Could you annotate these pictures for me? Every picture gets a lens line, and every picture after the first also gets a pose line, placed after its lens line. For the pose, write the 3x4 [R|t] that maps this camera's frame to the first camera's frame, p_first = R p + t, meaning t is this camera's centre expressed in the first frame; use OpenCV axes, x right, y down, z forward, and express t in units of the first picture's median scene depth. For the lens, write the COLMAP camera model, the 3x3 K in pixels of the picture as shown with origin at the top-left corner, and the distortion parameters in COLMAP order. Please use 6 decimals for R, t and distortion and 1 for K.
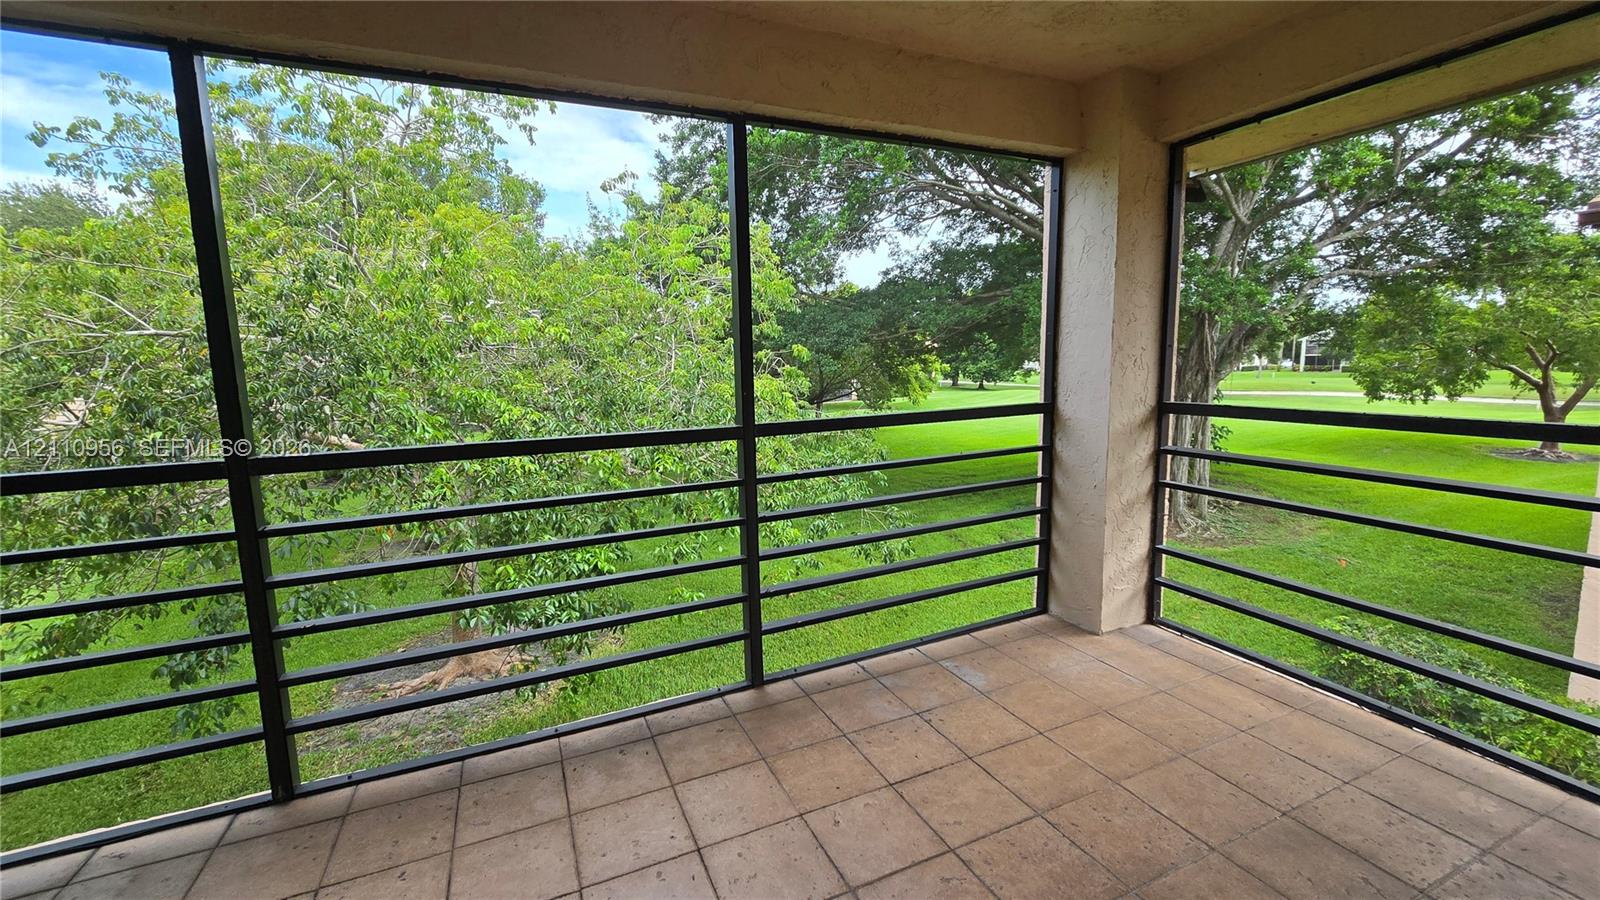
lens RADIAL K [[654.0, 0, 800.0], [0, 654.0, 450.0], [0, 0, 1]] dist [-0.000815, 0.000325]
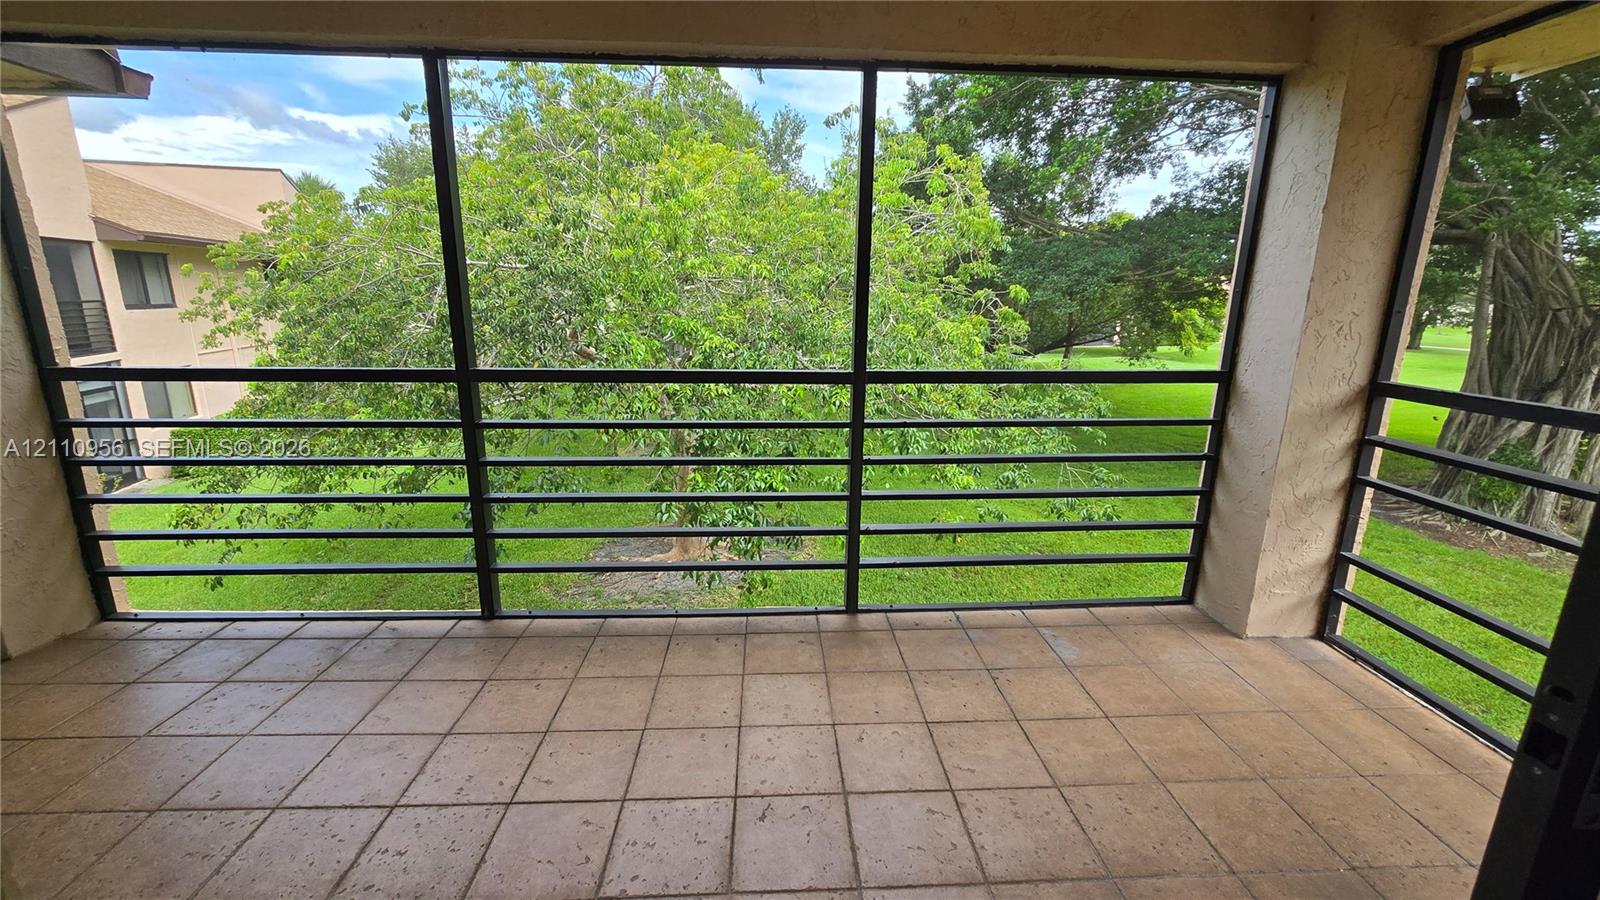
lens RADIAL K [[654.0, 0, 800.0], [0, 654.0, 450.0], [0, 0, 1]] dist [-0.000815, 0.000325]
pose [[0.930874, 0.119687, -0.345180, 0.169493], [-0.084821, 0.989800, 0.114458, -0.020466], [0.355359, -0.077267, 0.931531, -0.019579]]
